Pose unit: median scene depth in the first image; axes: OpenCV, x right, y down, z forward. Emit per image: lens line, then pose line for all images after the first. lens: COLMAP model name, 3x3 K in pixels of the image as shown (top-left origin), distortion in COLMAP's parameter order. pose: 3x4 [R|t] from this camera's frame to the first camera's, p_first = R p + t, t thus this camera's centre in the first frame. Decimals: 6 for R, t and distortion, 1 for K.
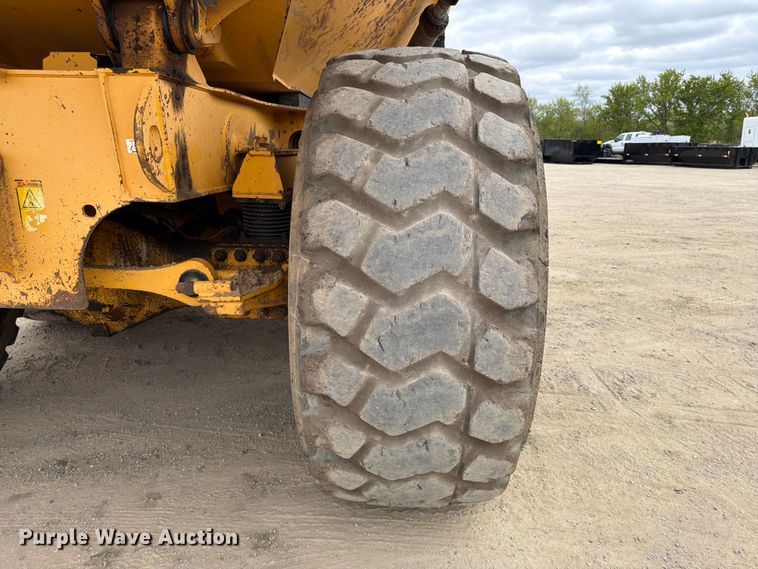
lens RADIAL K [[541.0, 0, 378.0], [0, 541.0, 286.8], [0, 0, 1]] dist [0.048242, -0.043863]
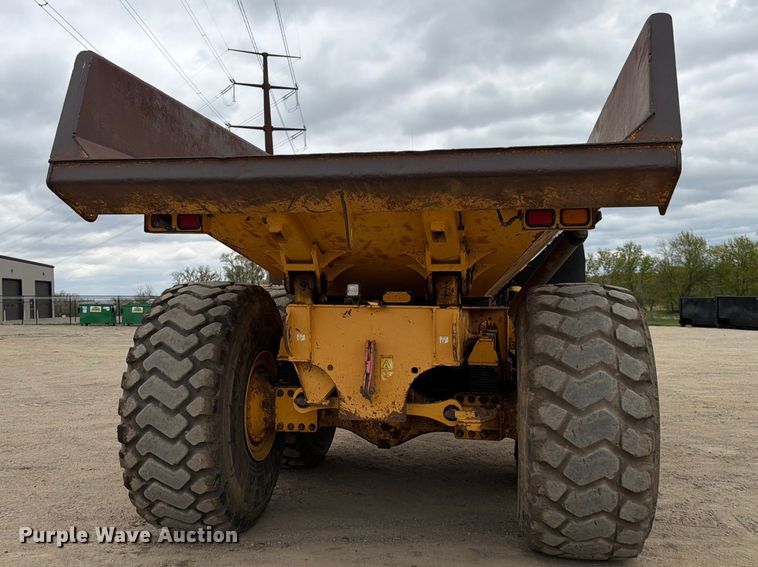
lens RADIAL K [[755.9, 0, 347.9], [0, 755.9, 284.5], [0, 0, 1]] dist [0.247094, -0.640598]
pose [[0.986250, -0.013217, -0.164731, -0.333925], [-0.032763, 0.961374, -0.273289, 0.367545], [0.161980, 0.274928, 0.947722, -1.984529]]
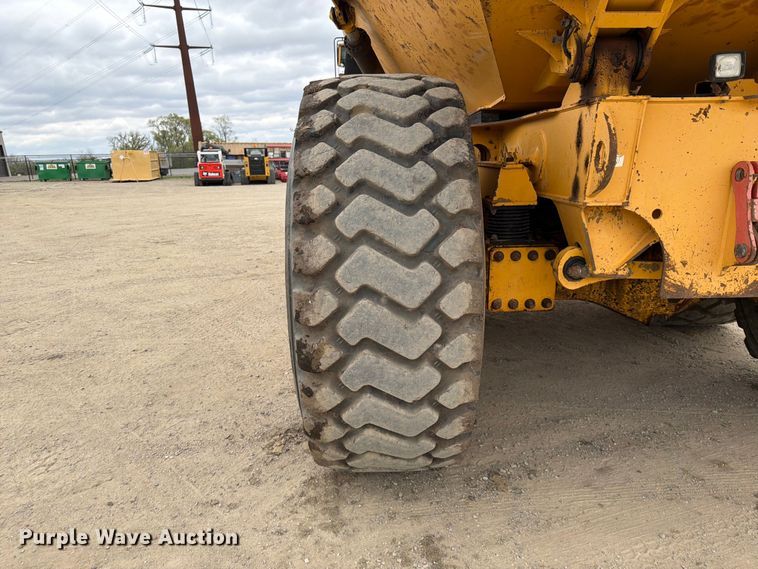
lens RADIAL K [[541.0, 0, 378.0], [0, 541.0, 286.8], [0, 0, 1]] dist [0.048242, -0.043863]
pose [[0.997685, -0.049294, 0.046855, -1.672241], [0.050164, 0.998586, -0.017580, -0.000004], [-0.045922, 0.019890, 0.998747, -0.161523]]
